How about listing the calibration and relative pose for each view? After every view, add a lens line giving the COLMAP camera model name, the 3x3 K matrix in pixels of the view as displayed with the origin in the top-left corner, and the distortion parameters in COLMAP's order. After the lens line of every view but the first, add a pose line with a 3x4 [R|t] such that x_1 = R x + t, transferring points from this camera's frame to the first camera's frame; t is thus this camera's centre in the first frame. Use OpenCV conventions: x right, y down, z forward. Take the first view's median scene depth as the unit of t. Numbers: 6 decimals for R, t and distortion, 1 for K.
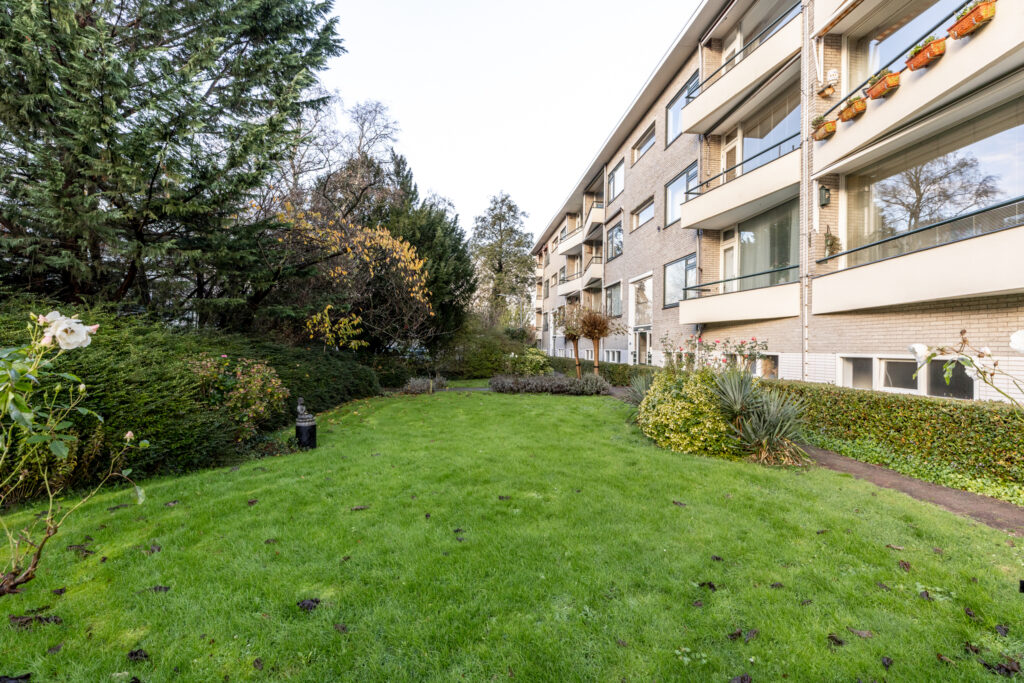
lens RADIAL K [[469.4, 0, 507.3], [0, 469.4, 338.7], [0, 0, 1]] dist [0.004183, -0.000136]
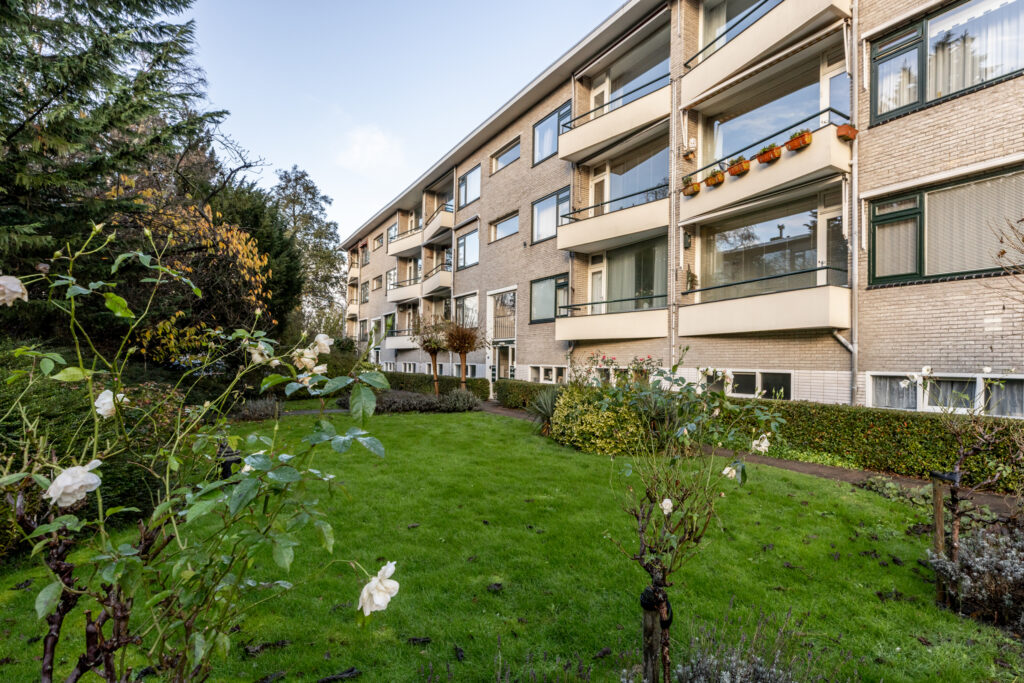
lens RADIAL K [[535.1, 0, 537.1], [0, 535.1, 357.5], [0, 0, 1]] dist [-0.003926, -0.000718]
pose [[0.893603, 0.002150, 0.448854, -0.259254], [-0.009176, 0.999867, 0.013479, -0.010332], [-0.448765, -0.016164, 0.893504, -0.068547]]
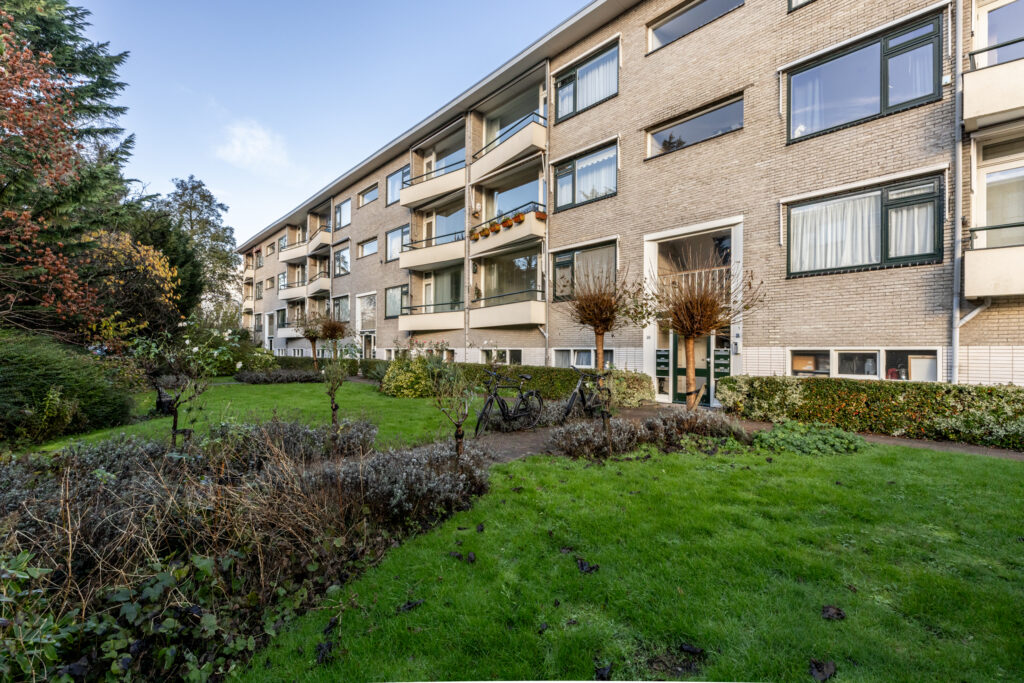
lens RADIAL K [[469.4, 0, 519.2], [0, 469.4, 348.5], [0, 0, 1]] dist [0.004183, -0.000136]
pose [[0.795080, -0.006867, 0.606466, -0.311437], [-0.005168, 0.999823, 0.018096, -0.003248], [-0.606483, -0.017521, 0.794903, -0.570075]]
